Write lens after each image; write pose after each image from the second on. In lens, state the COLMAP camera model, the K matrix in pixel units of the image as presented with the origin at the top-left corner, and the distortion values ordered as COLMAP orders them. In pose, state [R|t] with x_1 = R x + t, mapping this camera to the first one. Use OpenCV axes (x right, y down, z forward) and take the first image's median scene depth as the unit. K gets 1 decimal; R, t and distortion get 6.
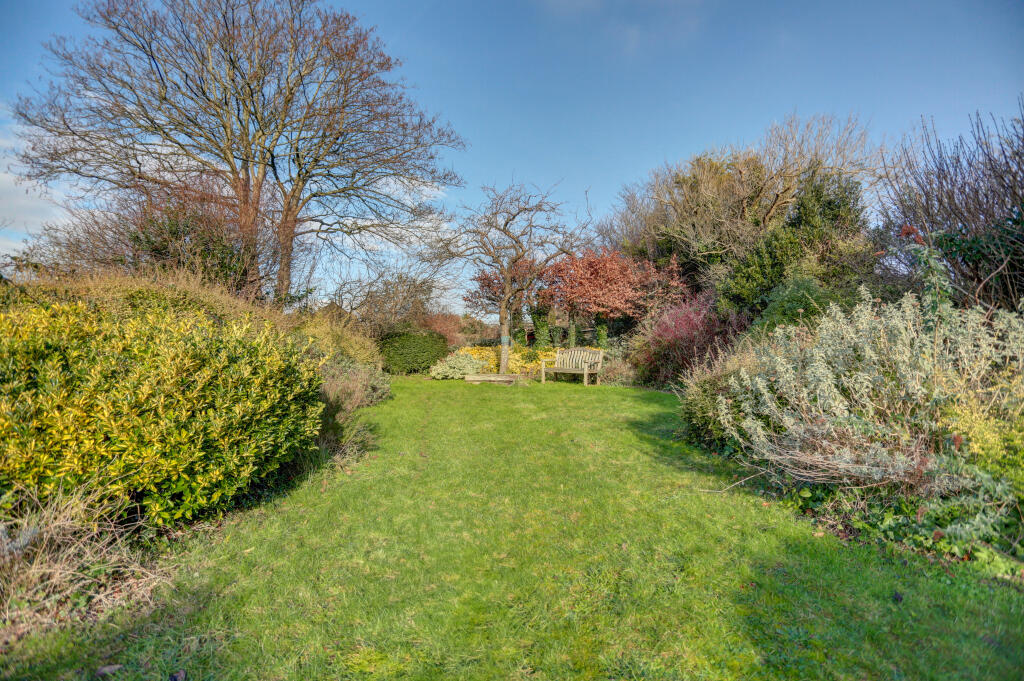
lens RADIAL K [[501.5, 0, 513.4], [0, 501.5, 337.6], [0, 0, 1]] dist [-0.021271, 0.006145]
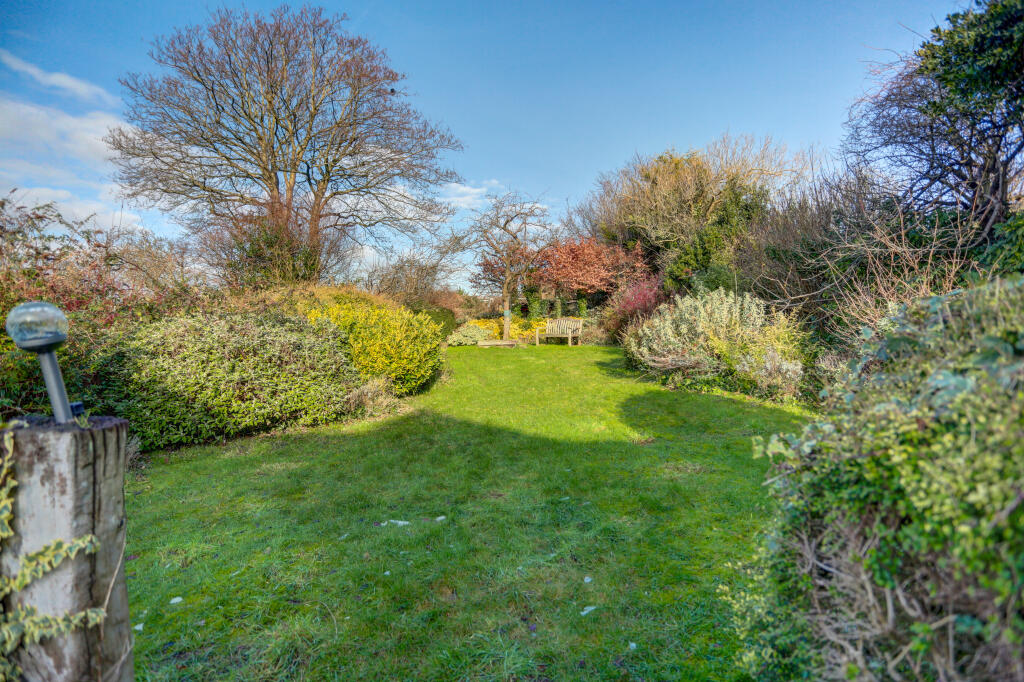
lens RADIAL K [[501.5, 0, 505.6], [0, 501.5, 334.8], [0, 0, 1]] dist [-0.021271, 0.006145]
pose [[0.999486, -0.028885, 0.013939, -0.035331], [0.028152, 0.998342, 0.050208, -0.004748], [-0.015366, -0.049789, 0.998642, -0.260854]]
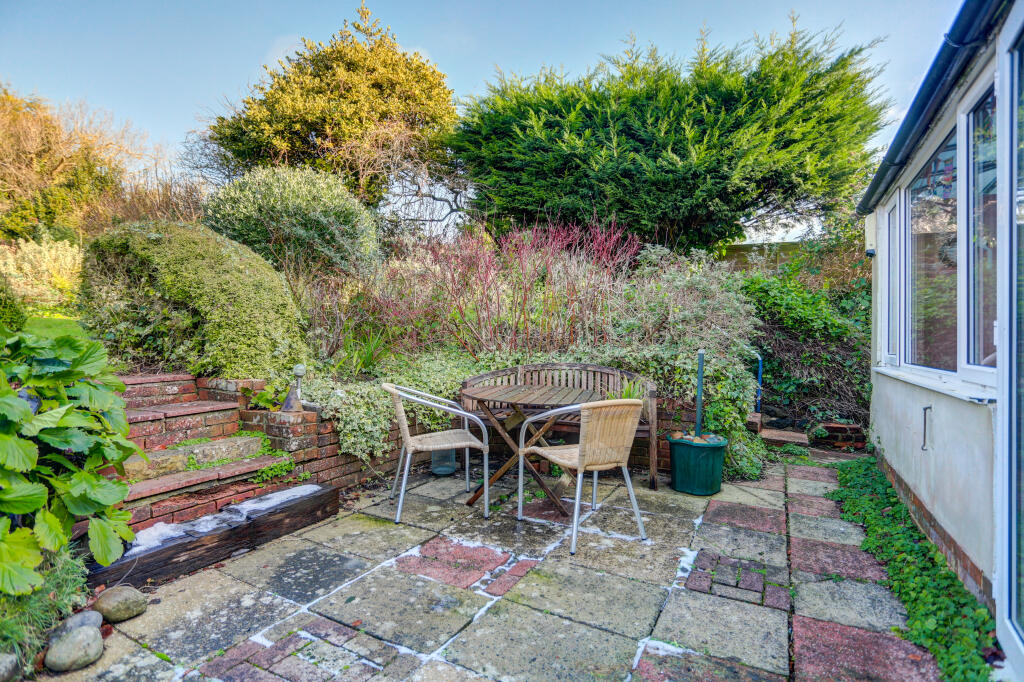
lens RADIAL K [[501.5, 0, 507.6], [0, 501.5, 330.3], [0, 0, 1]] dist [-0.021271, 0.006145]
pose [[0.404224, 0.007796, 0.914627, -0.138960], [-0.077440, 0.996665, 0.025730, 0.029165], [-0.911376, -0.081230, 0.403479, -0.491921]]
